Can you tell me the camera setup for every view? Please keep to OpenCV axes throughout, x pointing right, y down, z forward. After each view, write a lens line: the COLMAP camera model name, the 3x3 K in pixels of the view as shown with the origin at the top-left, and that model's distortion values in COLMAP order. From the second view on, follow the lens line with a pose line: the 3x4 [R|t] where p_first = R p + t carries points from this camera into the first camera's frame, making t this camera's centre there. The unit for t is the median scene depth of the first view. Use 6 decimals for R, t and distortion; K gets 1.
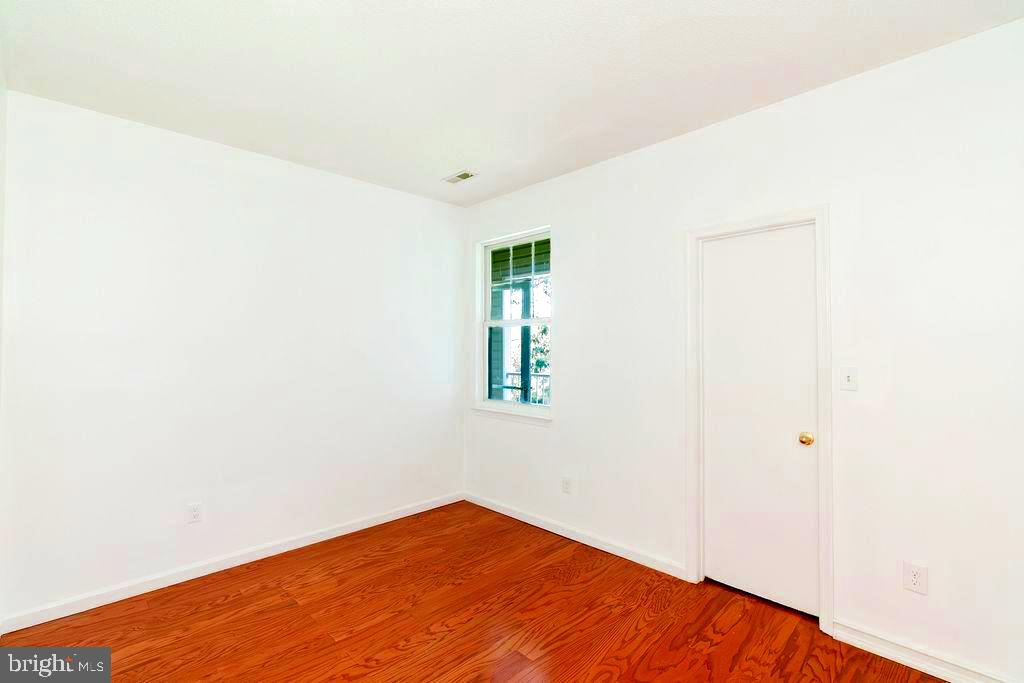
lens RADIAL K [[475.8, 0, 512.0], [0, 475.8, 341.5], [0, 0, 1]] dist [-0.002132, -0.000407]
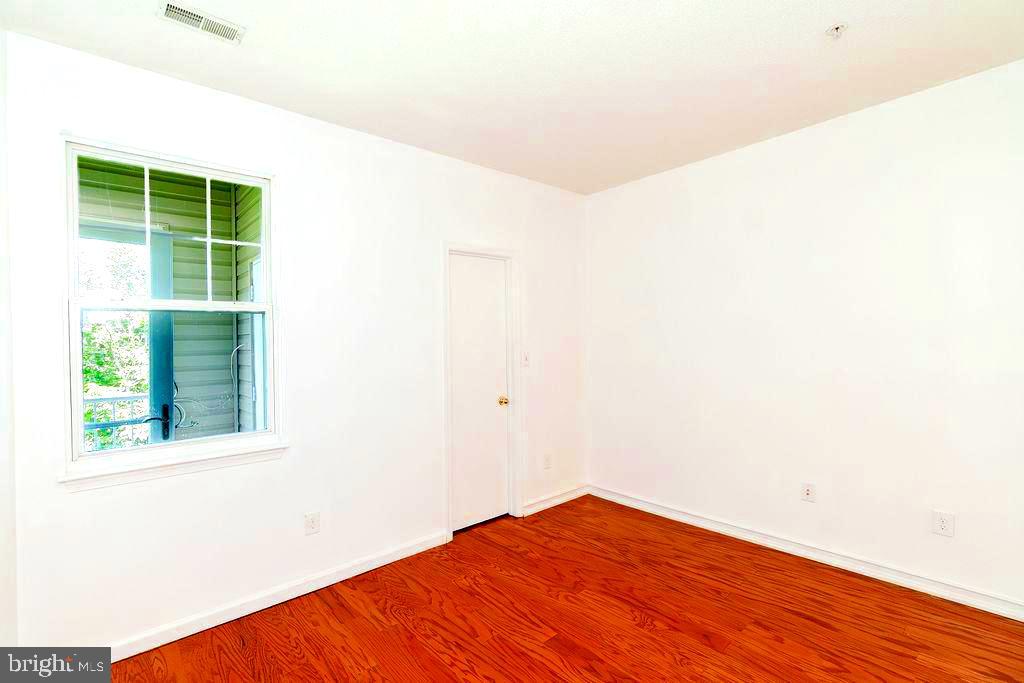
lens RADIAL K [[453.7, 0, 512.0], [0, 453.7, 341.5], [0, 0, 1]] dist [0.001099, 0.000173]
pose [[0.064666, -0.007329, 0.997880, -0.785779], [0.008630, 0.999940, 0.006785, 0.007260], [-0.997870, 0.008173, 0.064726, 0.831872]]
